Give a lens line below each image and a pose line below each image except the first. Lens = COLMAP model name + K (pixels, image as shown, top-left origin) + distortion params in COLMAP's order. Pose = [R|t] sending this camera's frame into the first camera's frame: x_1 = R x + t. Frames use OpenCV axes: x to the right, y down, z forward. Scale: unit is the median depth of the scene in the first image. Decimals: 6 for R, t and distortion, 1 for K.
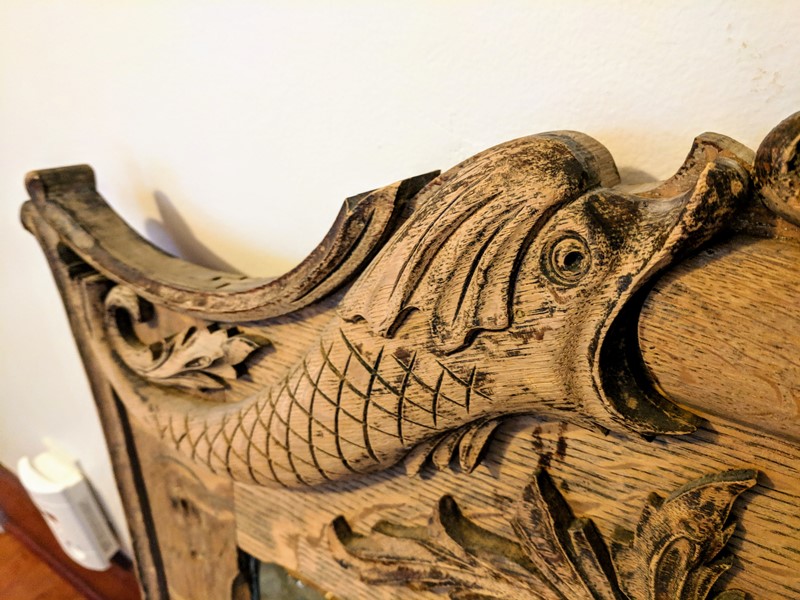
lens RADIAL K [[623.4, 0, 400.0], [0, 623.4, 300.0], [0, 0, 1]] dist [-0.013455, 0.008803]
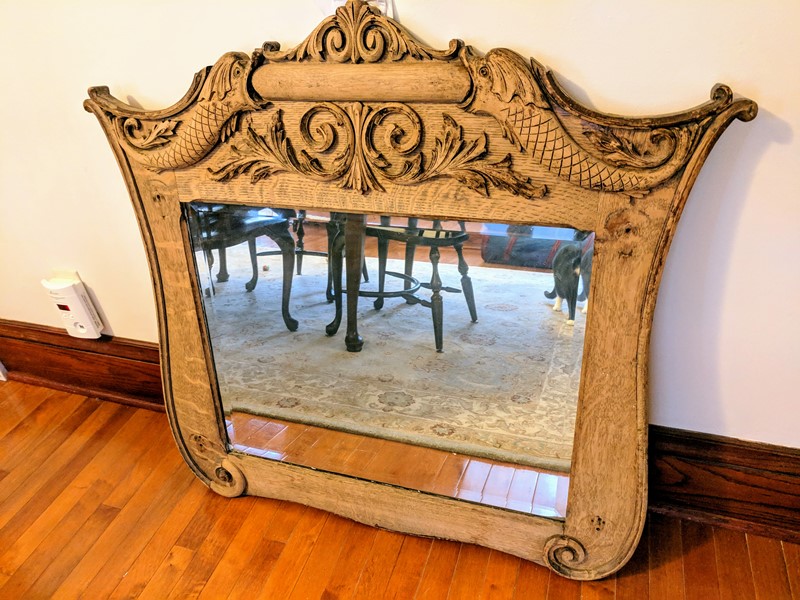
lens RADIAL K [[595.8, 0, 400.0], [0, 595.8, 300.0], [0, 0, 1]] dist [0.002734, 0.002790]
pose [[0.963573, -0.169449, 0.206913, 0.180960], [0.166328, 0.985534, 0.032521, 1.659726], [-0.209431, 0.003079, 0.977819, -3.735845]]
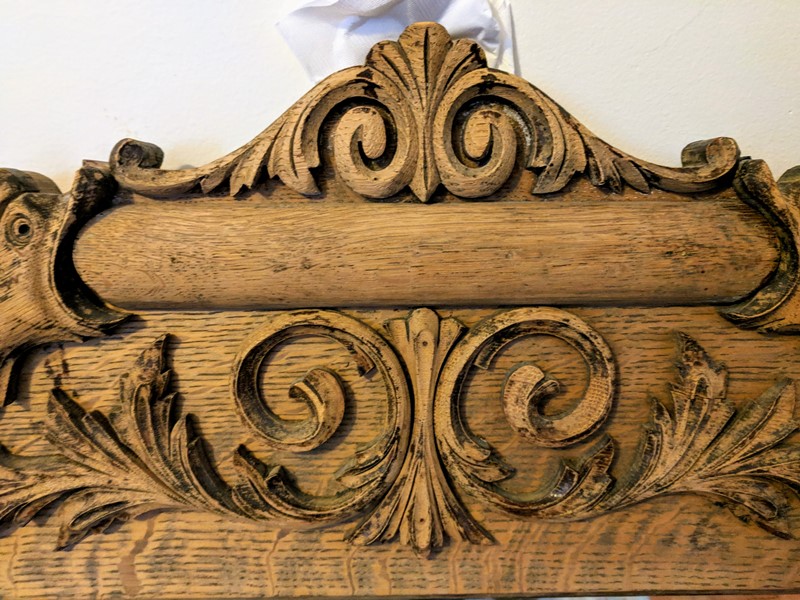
lens RADIAL K [[623.4, 0, 400.0], [0, 623.4, 300.0], [0, 0, 1]] dist [-0.013455, 0.008803]
pose [[0.823833, -0.162075, 0.543168, 0.137888], [0.269068, 0.955225, -0.123073, 0.499872], [-0.498900, 0.247541, 0.830555, -0.736400]]
